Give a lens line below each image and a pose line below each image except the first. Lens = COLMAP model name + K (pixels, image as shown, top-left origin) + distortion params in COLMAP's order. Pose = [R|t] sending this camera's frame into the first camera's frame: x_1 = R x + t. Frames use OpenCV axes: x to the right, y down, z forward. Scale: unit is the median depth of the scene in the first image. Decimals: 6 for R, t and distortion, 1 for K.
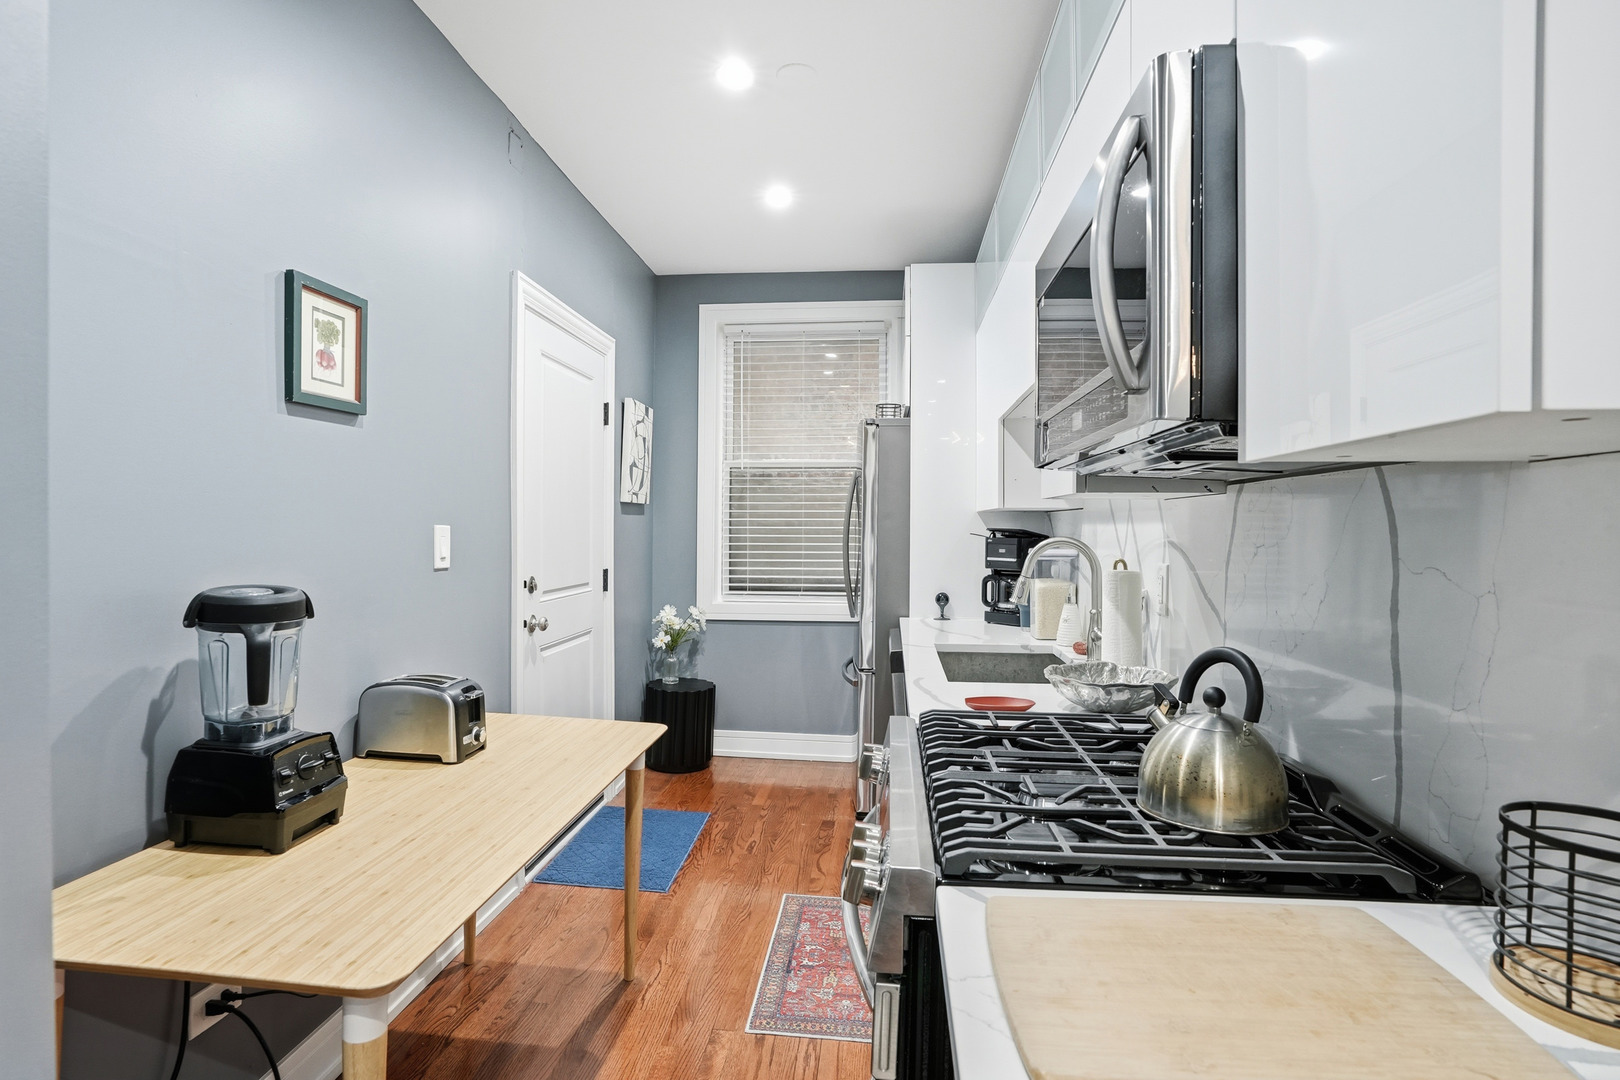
lens RADIAL K [[839.0, 0, 808.5], [0, 839.0, 529.0], [0, 0, 1]] dist [-0.001942, -0.000030]
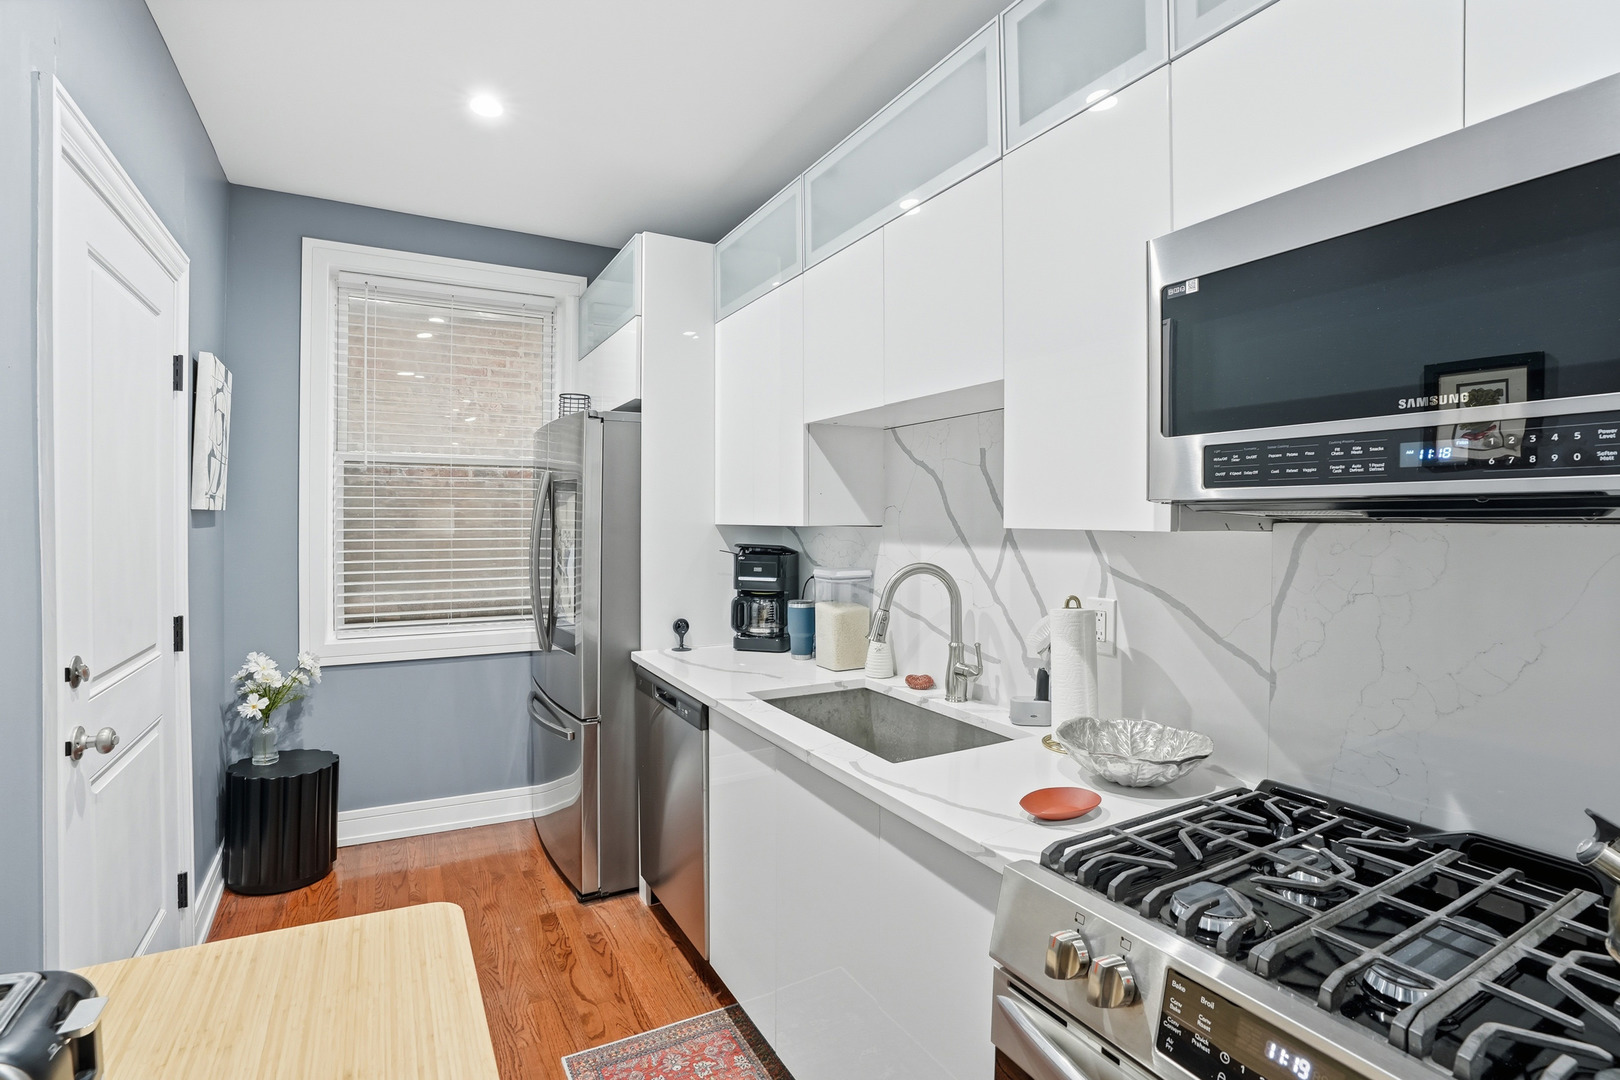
lens RADIAL K [[750.5, 0, 796.0], [0, 750.5, 530.2], [0, 0, 1]] dist [-0.042796, 0.008762]
pose [[0.828661, -0.010437, 0.559654, -0.146219], [0.003599, 0.999905, 0.013319, -0.021278], [-0.559740, -0.009023, 0.828619, 0.250443]]
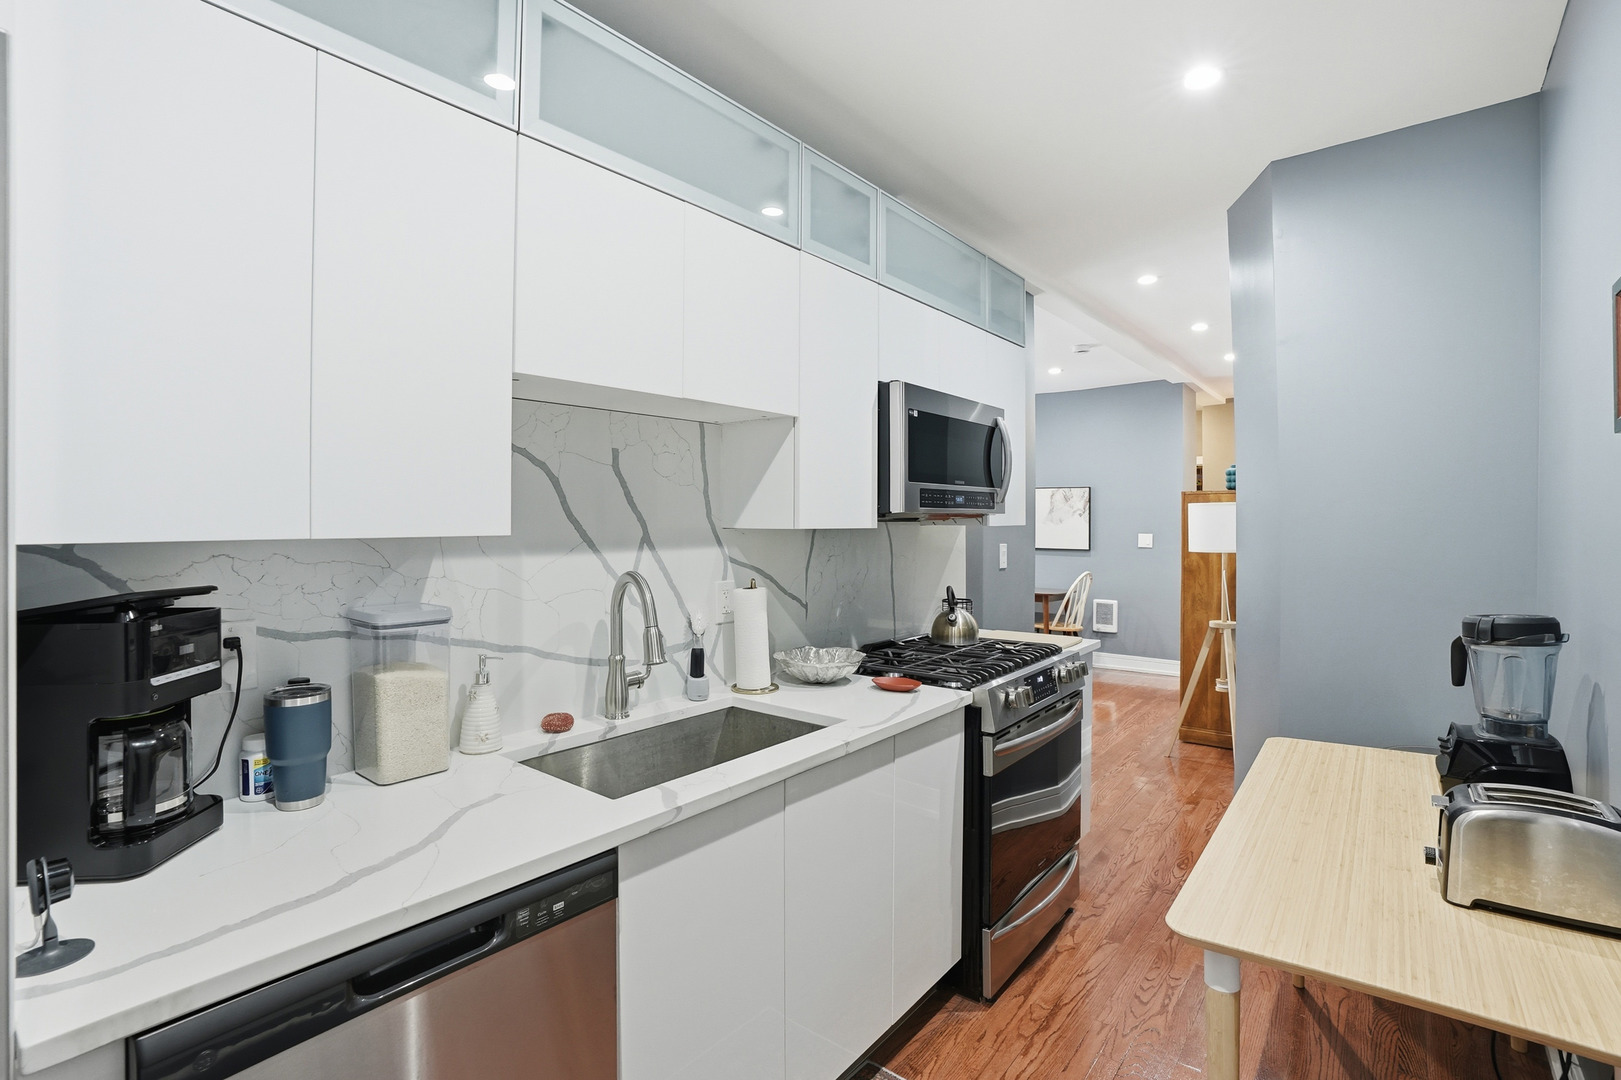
lens RADIAL K [[750.9, 0, 808.9], [0, 750.9, 531.2], [0, 0, 1]] dist [-0.042796, 0.008762]
pose [[-0.826684, -0.012805, 0.562521, -0.128401], [-0.001128, 0.999777, 0.021100, -0.030858], [-0.562665, 0.016808, -0.826514, 1.630749]]
